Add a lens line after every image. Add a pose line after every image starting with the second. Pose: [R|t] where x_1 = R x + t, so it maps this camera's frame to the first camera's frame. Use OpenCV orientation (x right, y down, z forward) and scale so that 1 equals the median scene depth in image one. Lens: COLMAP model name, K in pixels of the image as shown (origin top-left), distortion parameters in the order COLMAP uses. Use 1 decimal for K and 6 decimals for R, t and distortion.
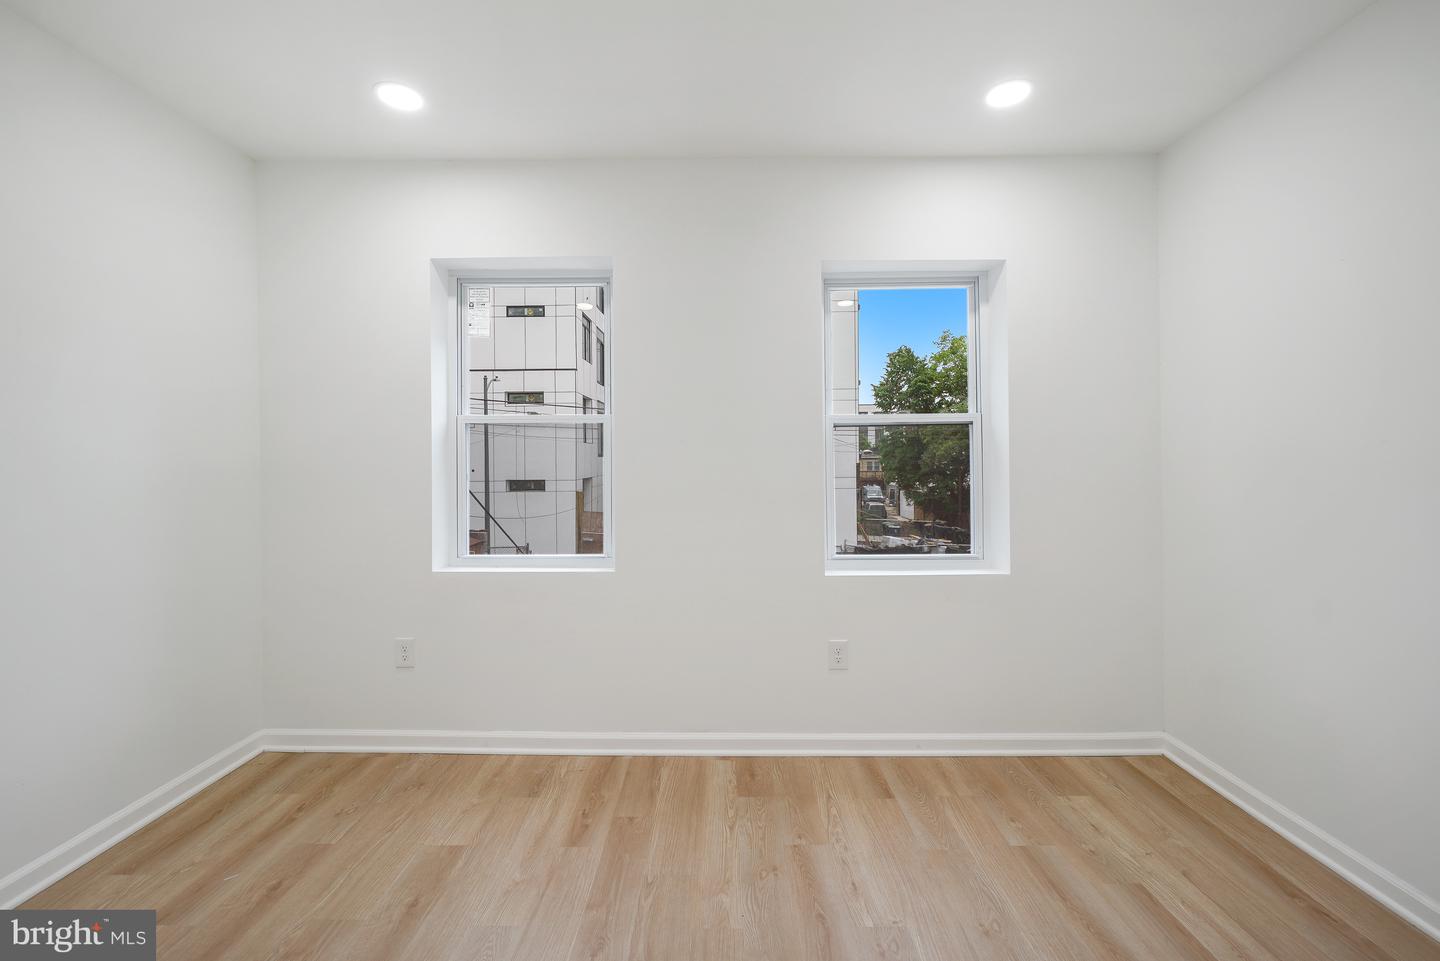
lens RADIAL K [[620.3, 0, 720.0], [0, 620.3, 480.5], [0, 0, 1]] dist [-0.000904, 0.000187]
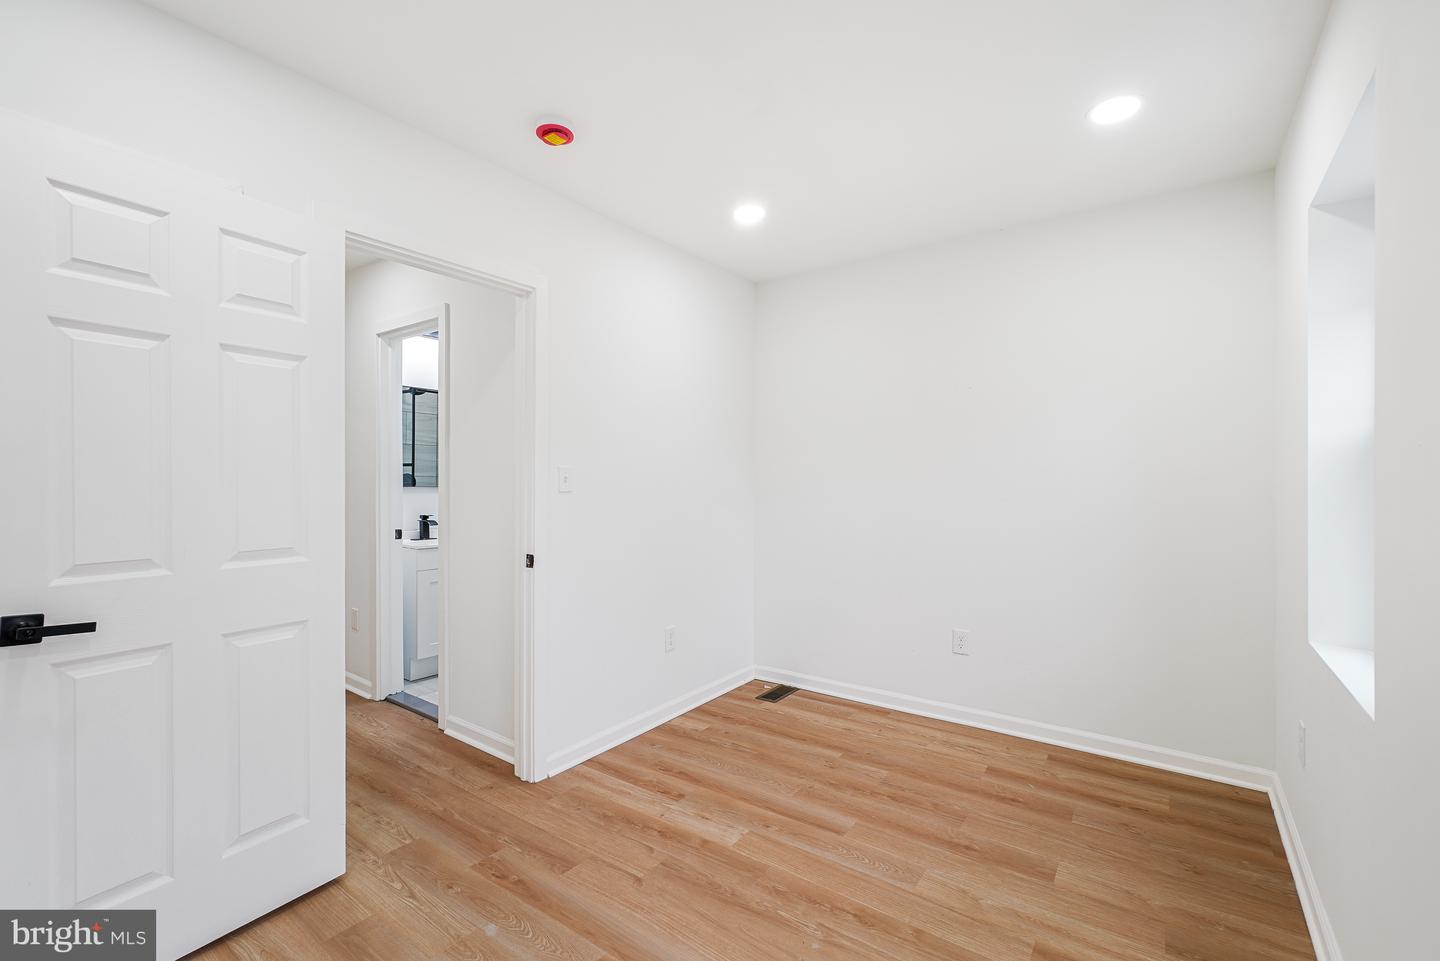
lens RADIAL K [[621.8, 0, 747.1], [0, 621.8, 480.7], [0, 0, 1]] dist [0.001518, 0.000273]
pose [[-0.556264, 0.002164, -0.831003, 0.630726], [-0.023651, 0.999550, 0.018435, -0.057652], [0.830669, 0.029909, -0.555962, 1.028005]]
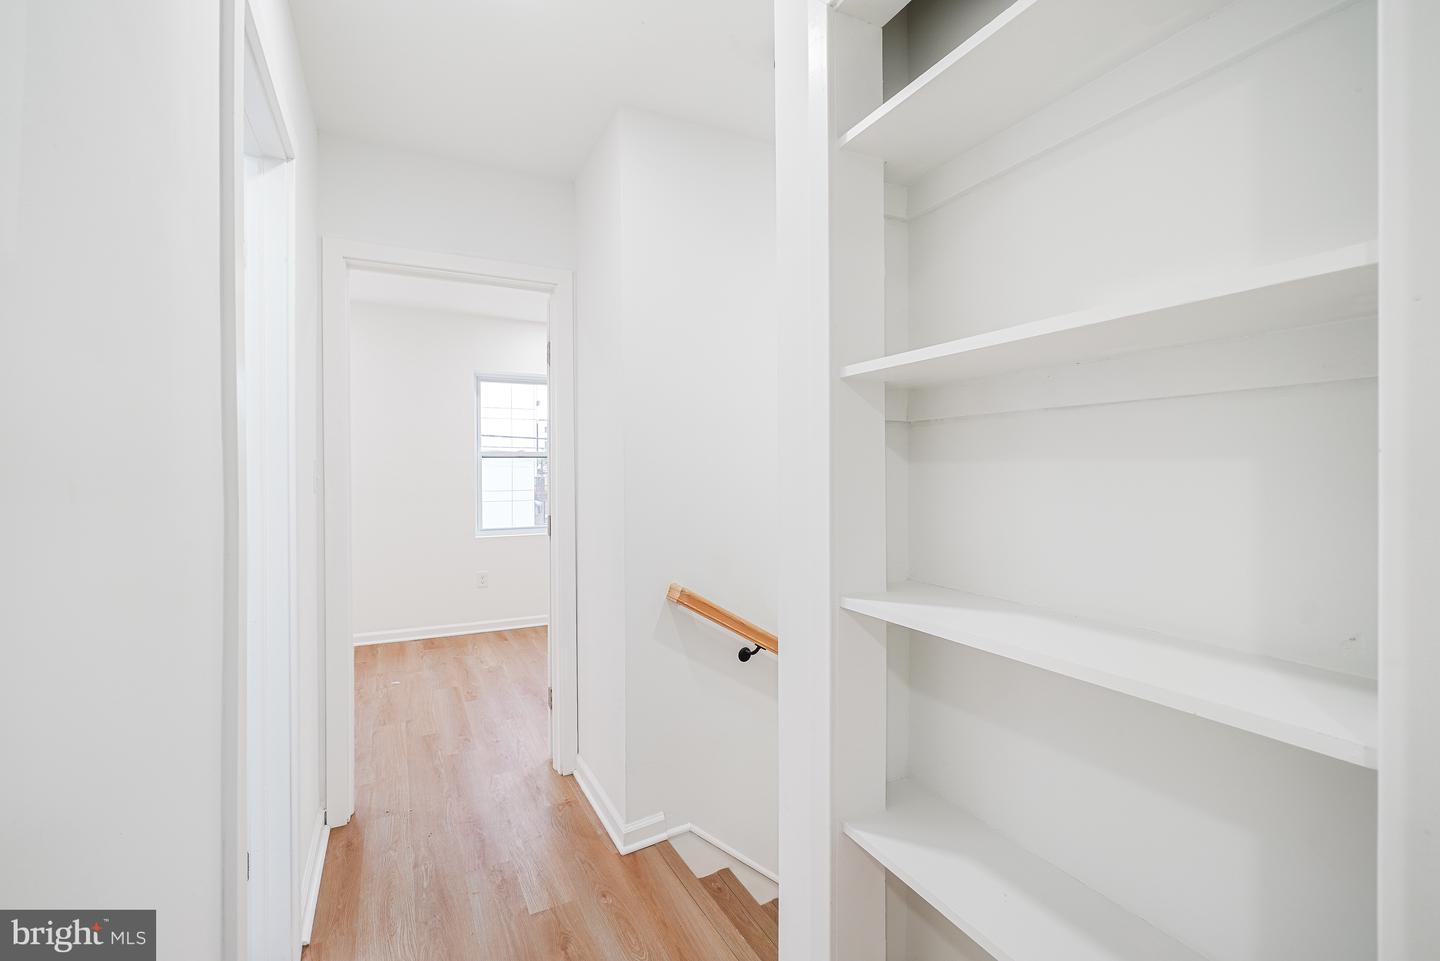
lens RADIAL K [[620.3, 0, 720.0], [0, 620.3, 480.5], [0, 0, 1]] dist [-0.000904, 0.000187]
pose [[0.882300, 0.001159, 0.470686, -0.072204], [0.008923, 0.999776, -0.019189, 0.023935], [-0.470603, 0.021131, 0.882092, -1.196668]]
